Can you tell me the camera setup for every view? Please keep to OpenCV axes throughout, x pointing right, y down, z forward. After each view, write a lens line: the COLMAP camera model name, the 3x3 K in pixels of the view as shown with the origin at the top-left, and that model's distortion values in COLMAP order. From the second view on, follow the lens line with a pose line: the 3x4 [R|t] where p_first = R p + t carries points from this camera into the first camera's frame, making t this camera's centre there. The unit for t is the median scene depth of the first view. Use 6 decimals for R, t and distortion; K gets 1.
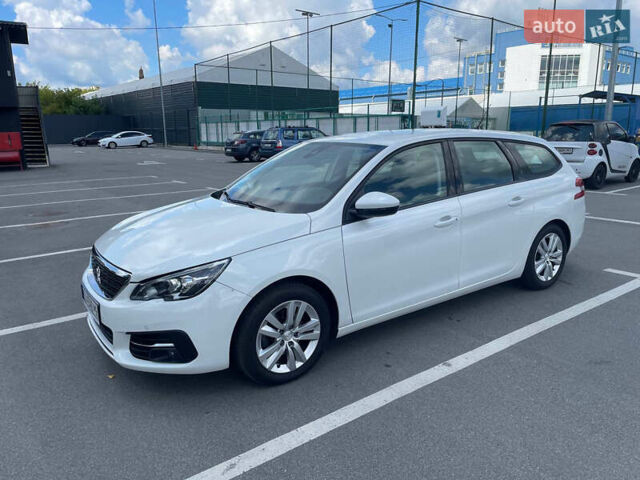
lens RADIAL K [[481.8, 0, 324.6], [0, 481.8, 240.5], [0, 0, 1]] dist [0.039623, -0.042633]
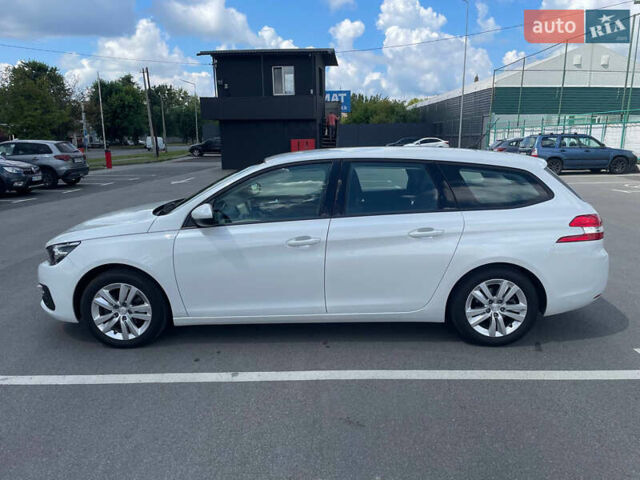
lens RADIAL K [[481.8, 0, 343.6], [0, 481.8, 245.4], [0, 0, 1]] dist [0.039623, -0.042633]
pose [[0.803509, 0.134962, -0.579792, 0.165248], [-0.135017, 0.989896, 0.043310, -0.015708], [0.579779, 0.043482, 0.813612, 0.045307]]
